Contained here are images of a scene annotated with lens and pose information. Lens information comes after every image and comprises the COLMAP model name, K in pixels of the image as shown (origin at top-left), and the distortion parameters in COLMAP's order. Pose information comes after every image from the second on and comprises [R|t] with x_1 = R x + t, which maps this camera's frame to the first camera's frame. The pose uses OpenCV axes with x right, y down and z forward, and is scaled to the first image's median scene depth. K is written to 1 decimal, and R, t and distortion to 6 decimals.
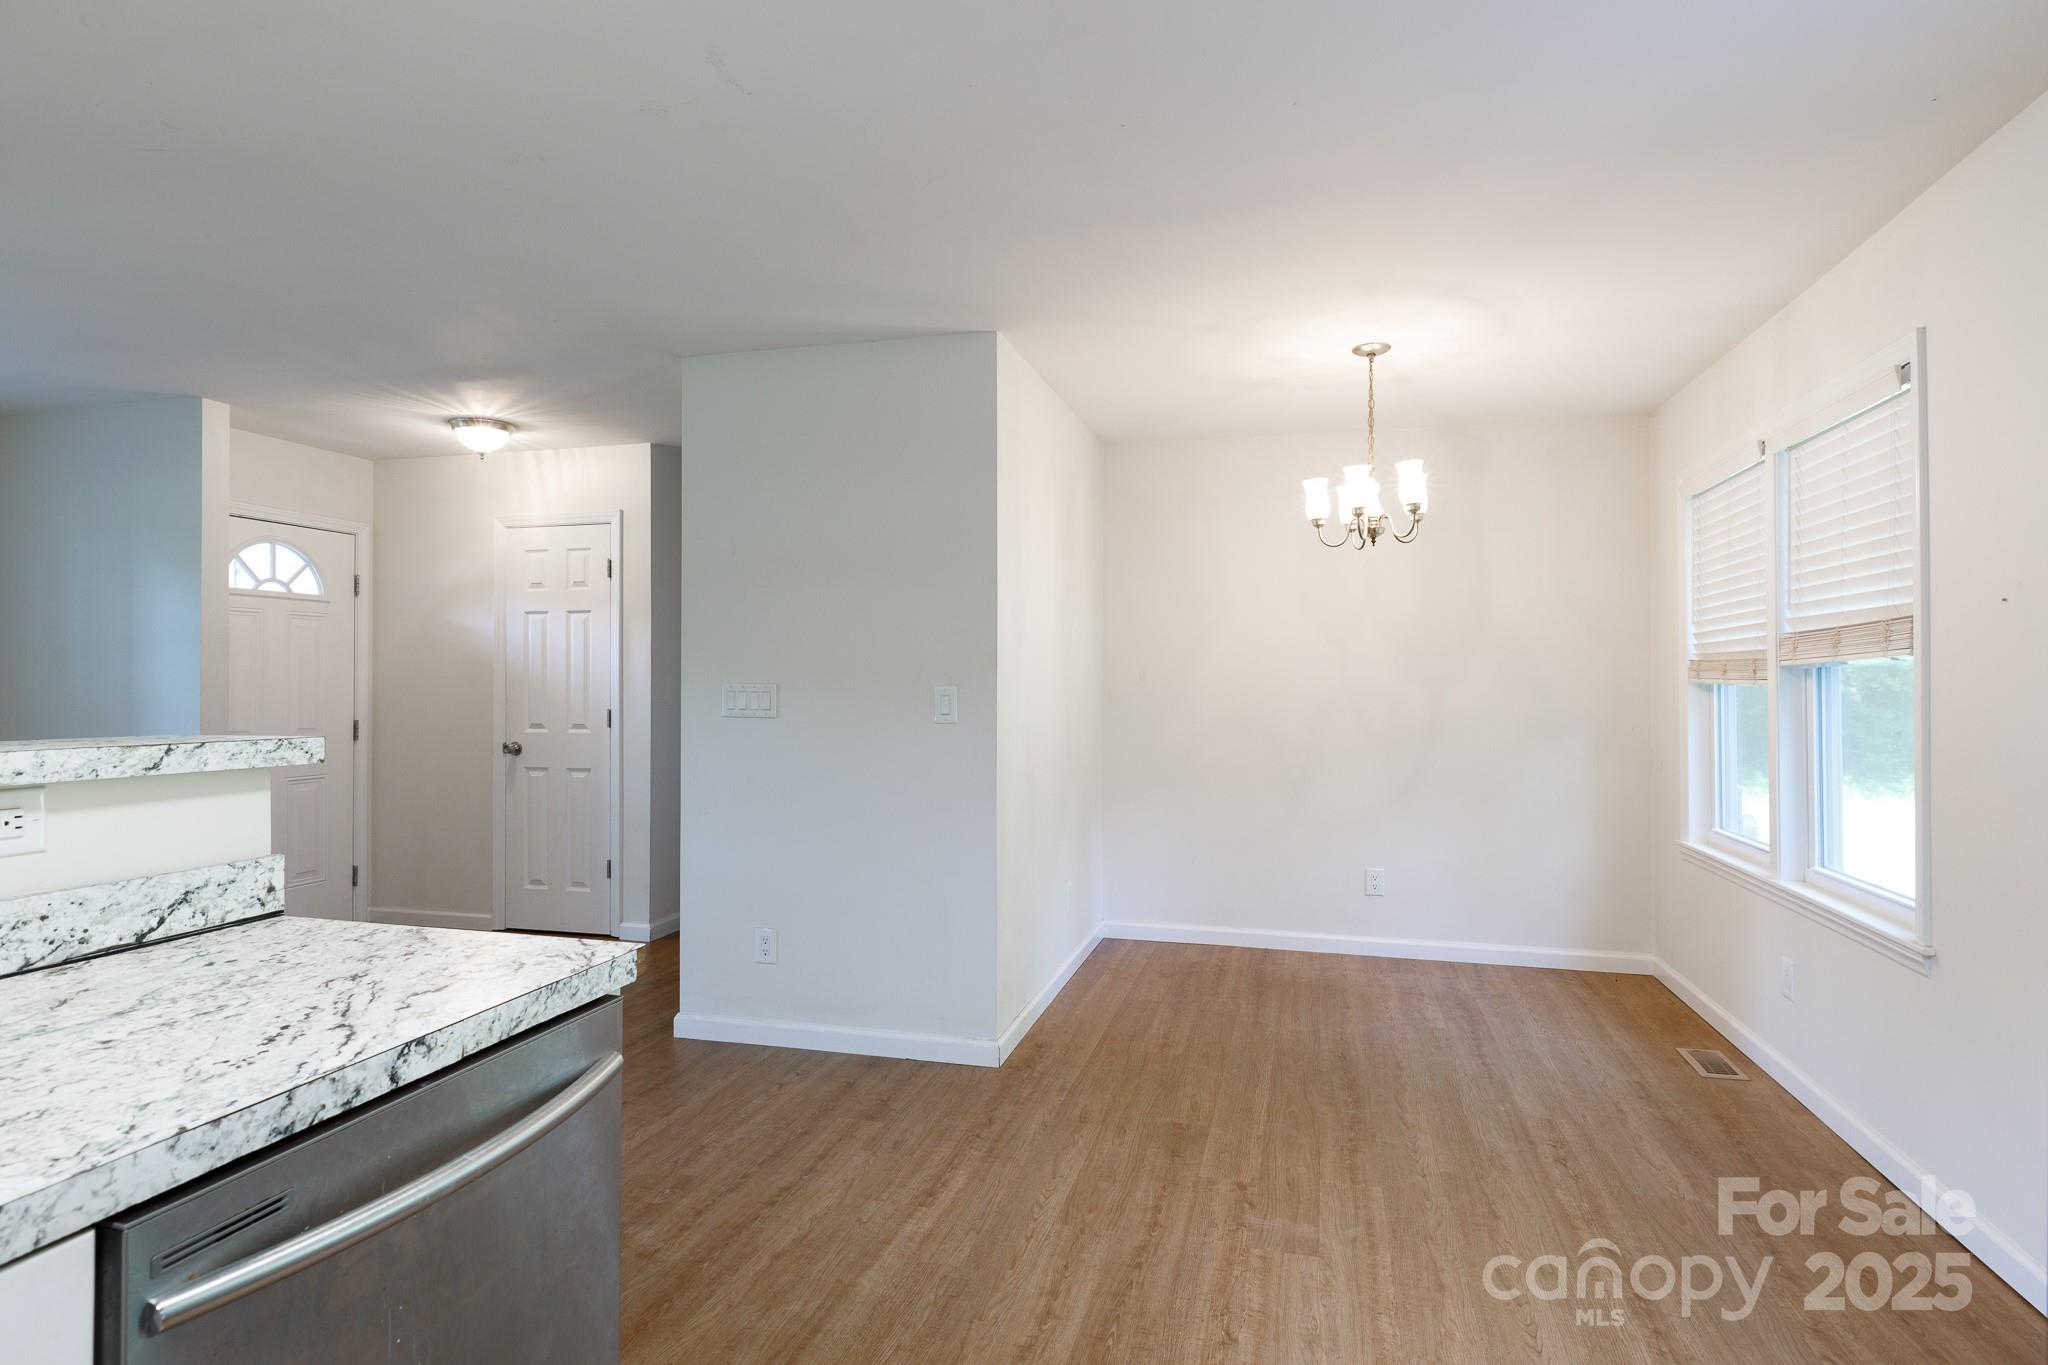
lens RADIAL K [[1096.4, 0, 1009.0], [0, 1096.4, 672.8], [0, 0, 1]] dist [0.000844, 0.000504]
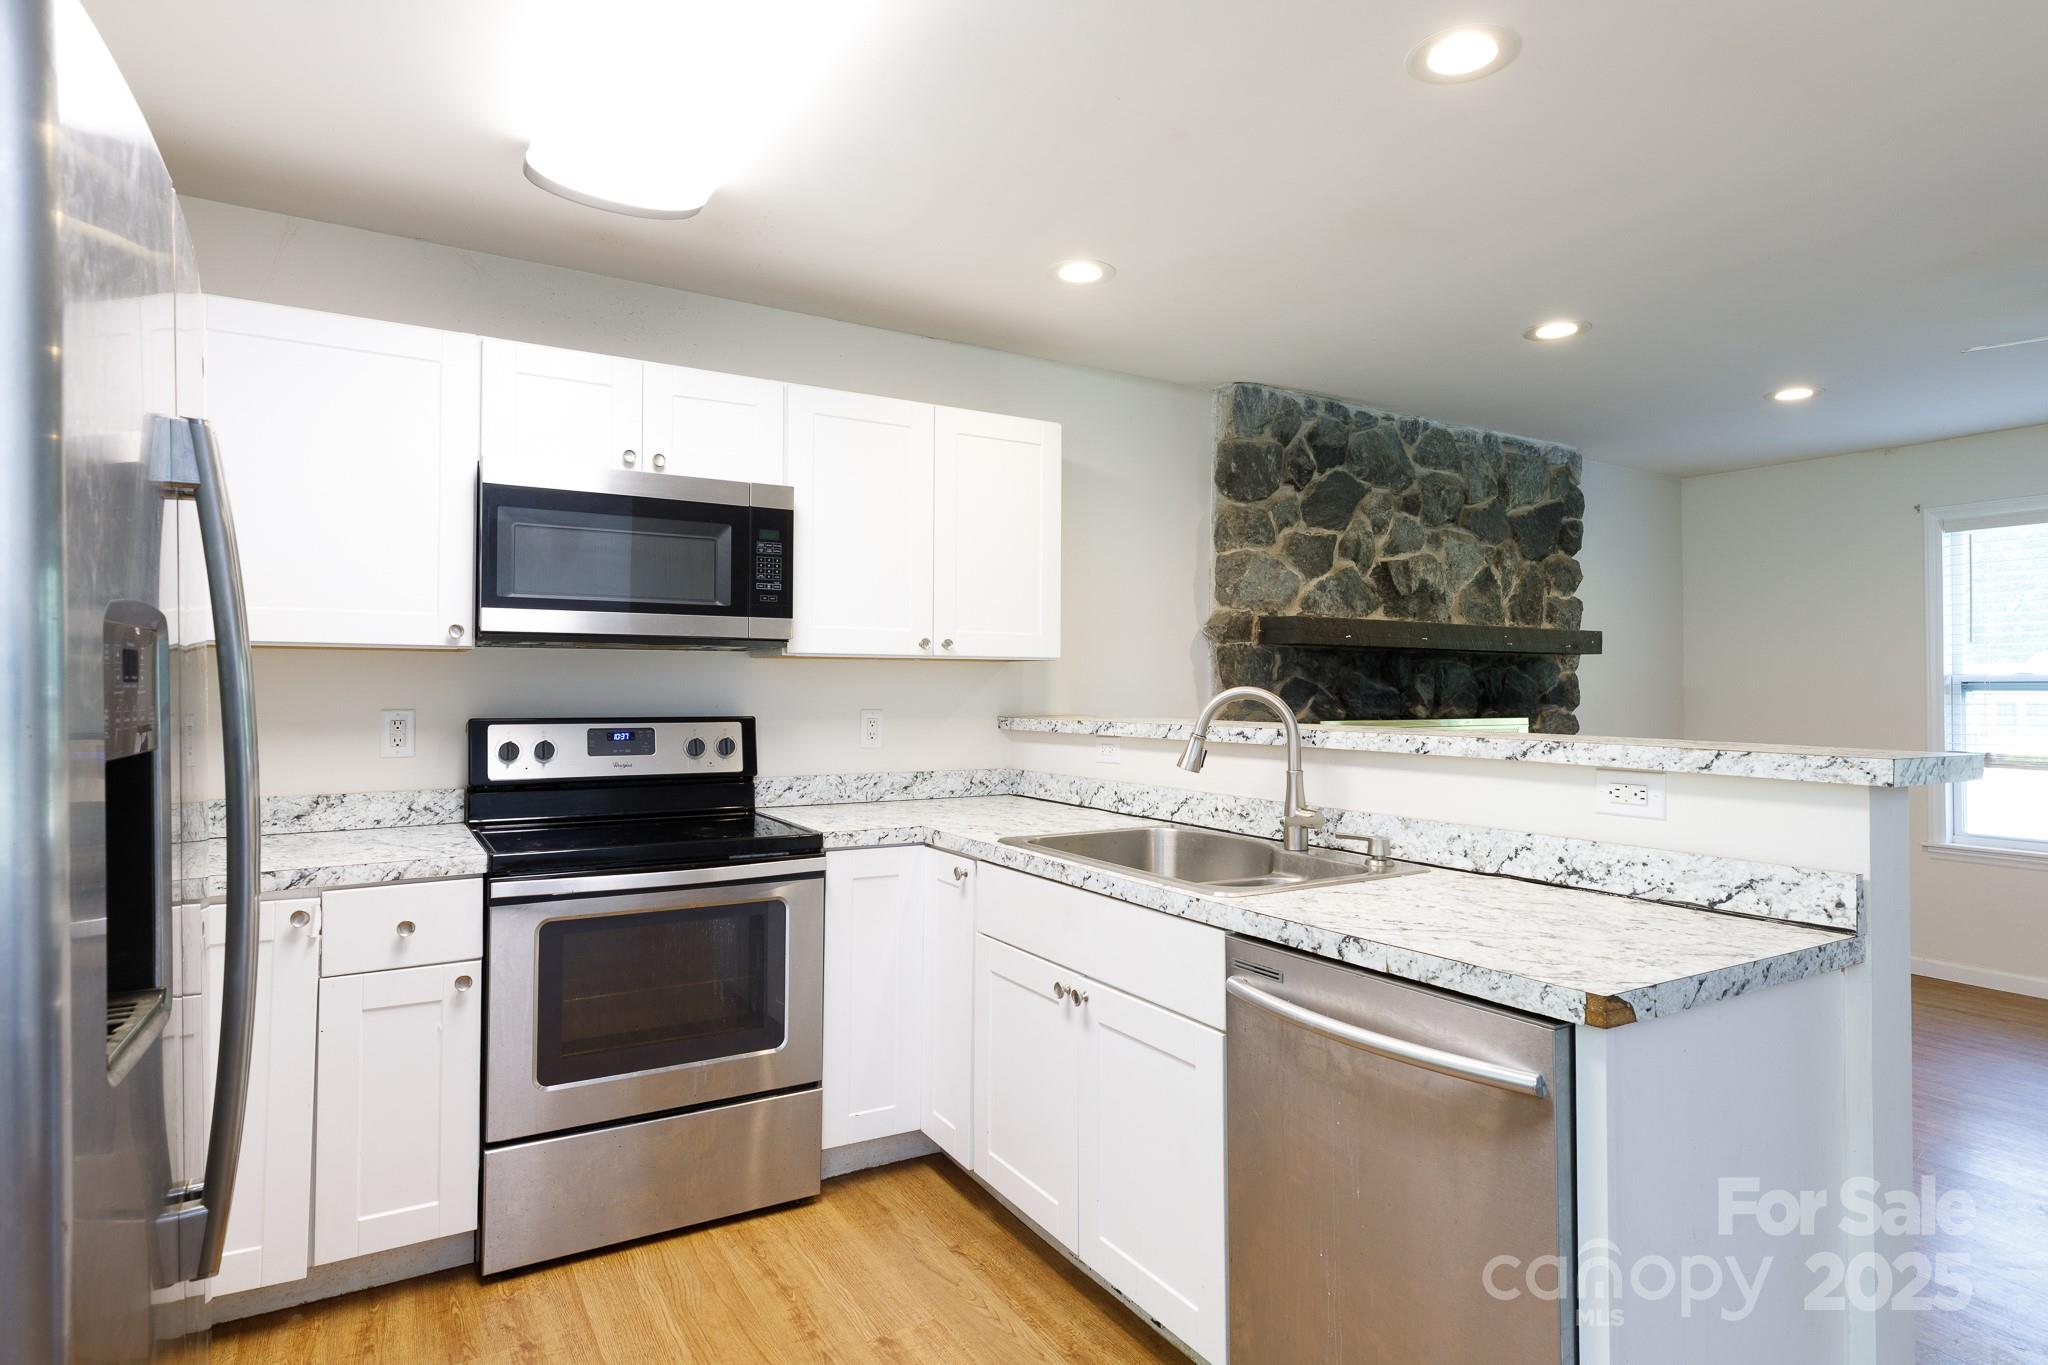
lens RADIAL K [[1096.4, 0, 1012.8], [0, 1096.4, 690.0], [0, 0, 1]] dist [0.000844, 0.000504]
pose [[-0.693889, -0.000821, -0.720081, 0.648355], [0.004470, 0.999975, -0.005448, 0.001803], [0.720068, -0.006999, -0.693869, 1.280852]]
